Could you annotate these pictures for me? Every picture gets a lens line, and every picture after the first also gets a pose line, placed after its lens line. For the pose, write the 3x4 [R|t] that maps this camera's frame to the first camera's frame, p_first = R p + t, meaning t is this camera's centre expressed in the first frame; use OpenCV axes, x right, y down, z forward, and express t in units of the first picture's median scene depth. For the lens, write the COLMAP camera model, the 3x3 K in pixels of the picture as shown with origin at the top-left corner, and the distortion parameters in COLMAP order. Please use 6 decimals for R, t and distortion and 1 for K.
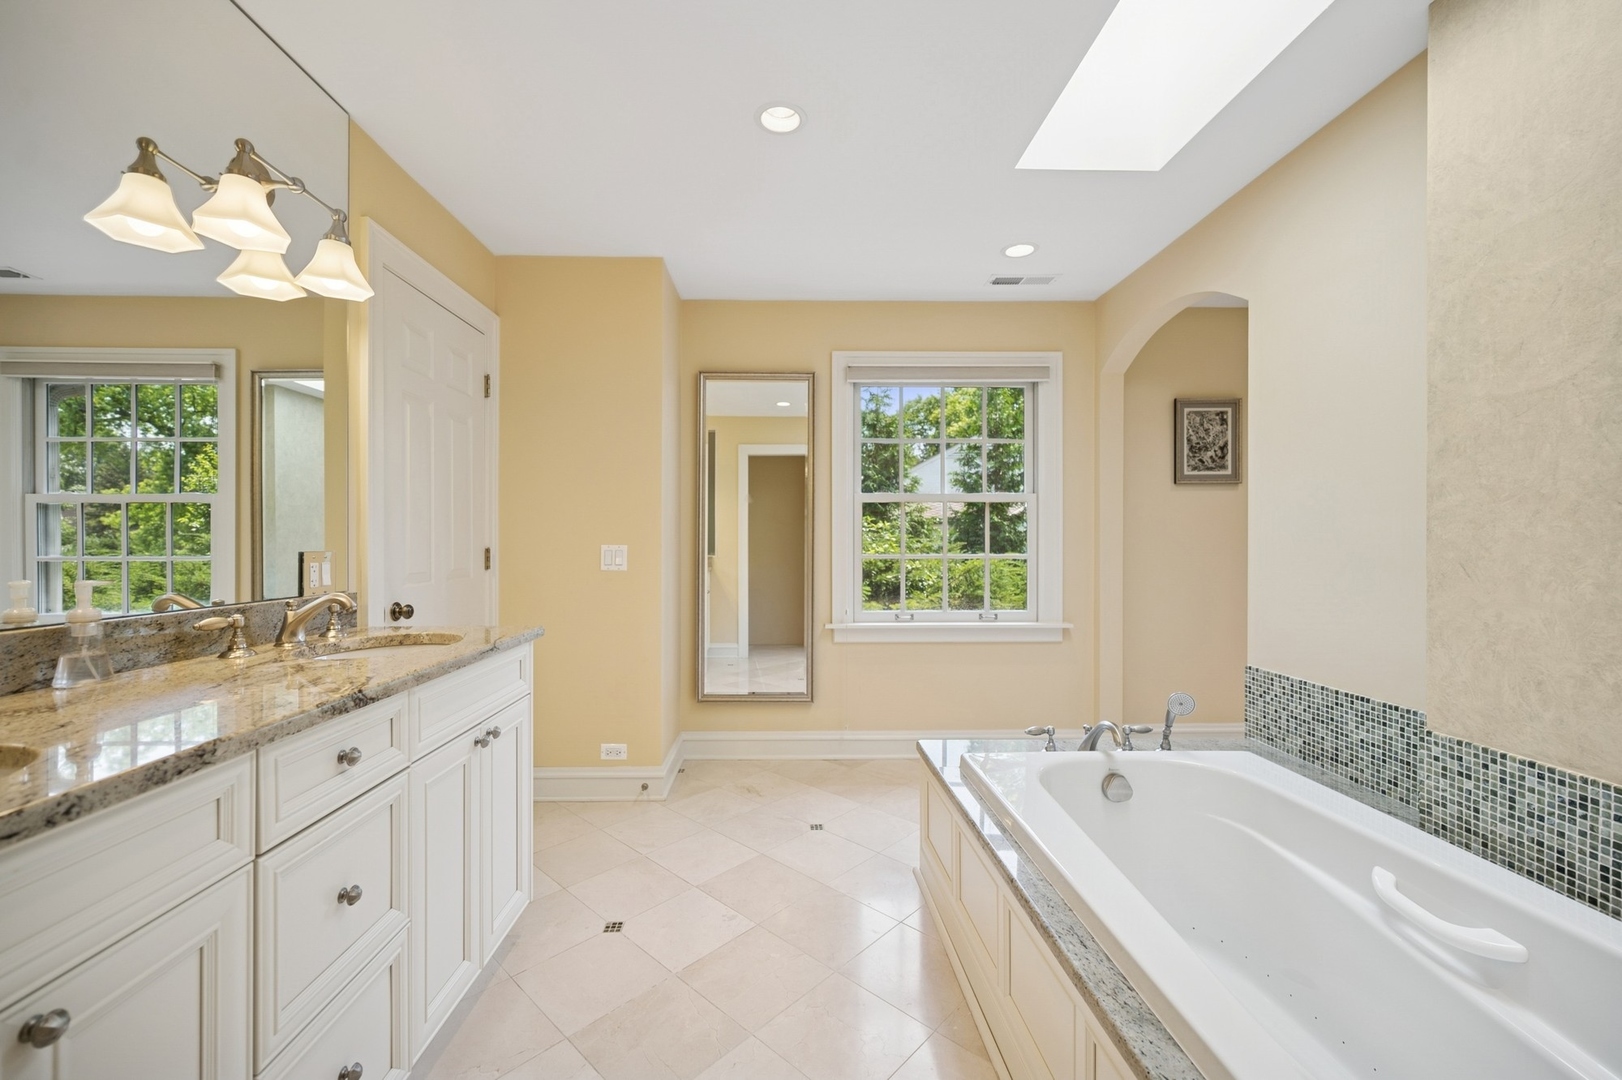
lens RADIAL K [[647.9, 0, 791.3], [0, 647.9, 538.6], [0, 0, 1]] dist [-0.001788, -0.000226]
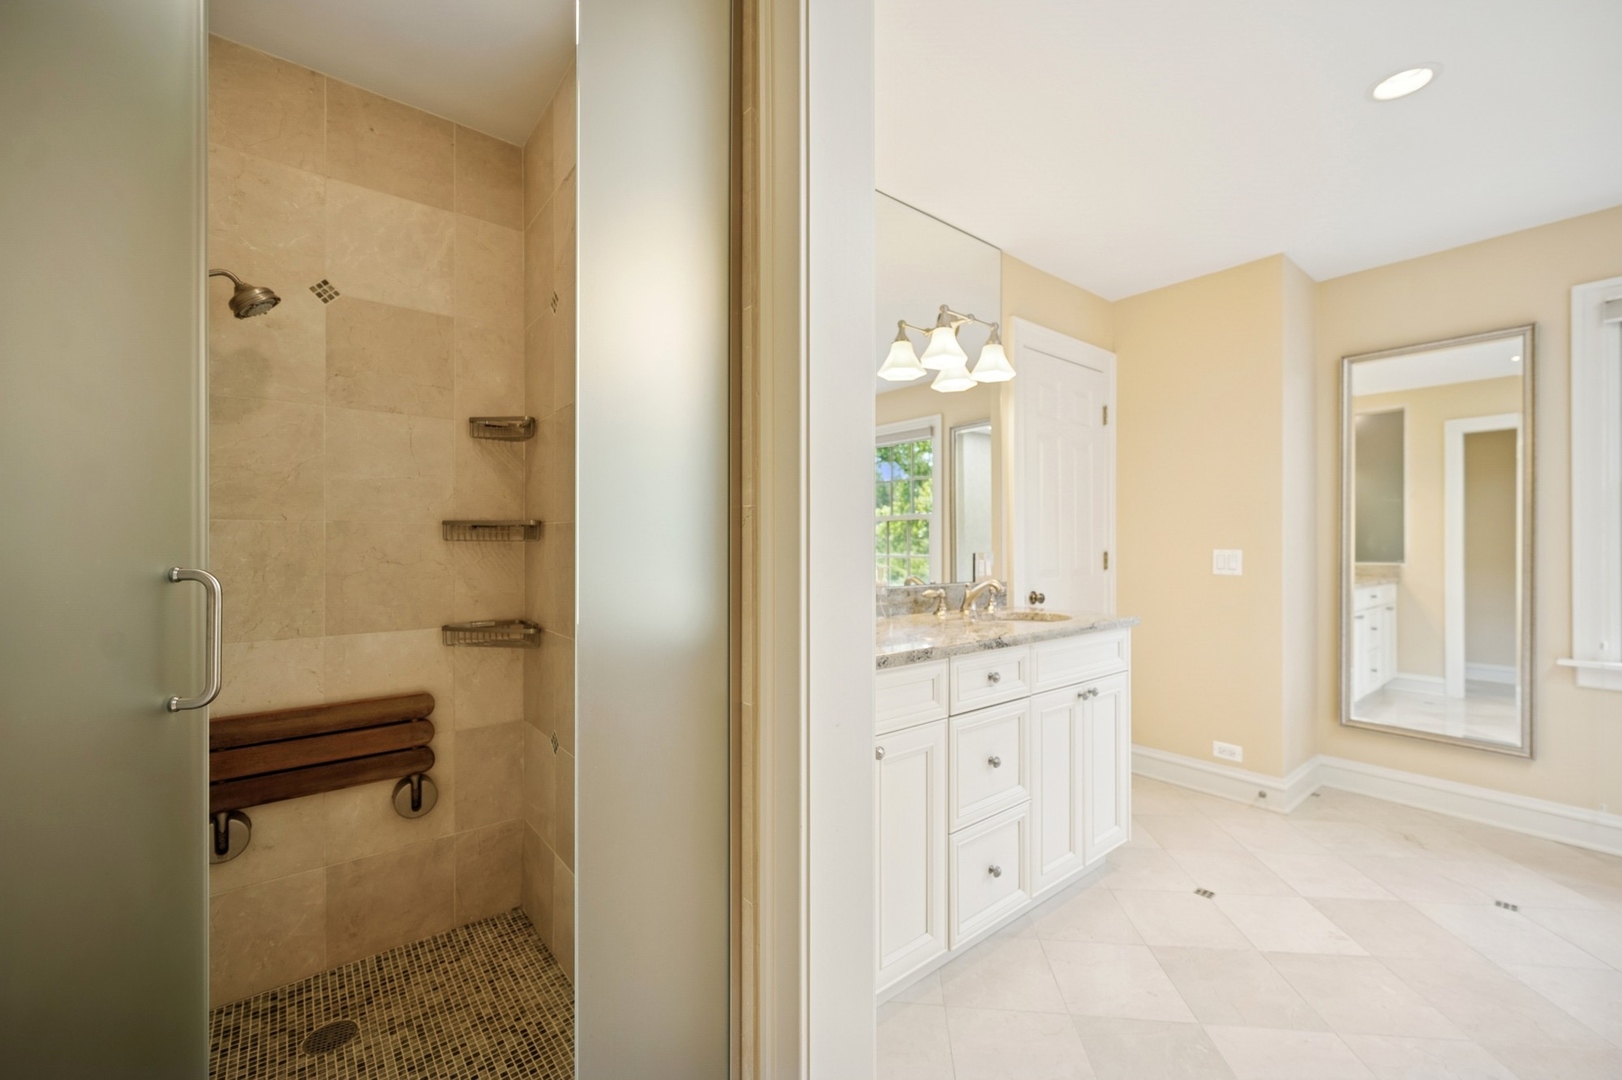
lens RADIAL K [[647.9, 0, 810.9], [0, 647.9, 541.4], [0, 0, 1]] dist [-0.001788, -0.000226]
pose [[0.613690, -0.002560, -0.789543, 0.174274], [0.001899, 0.999997, -0.001767, -0.003473], [0.789545, -0.000415, 0.613693, -0.198539]]
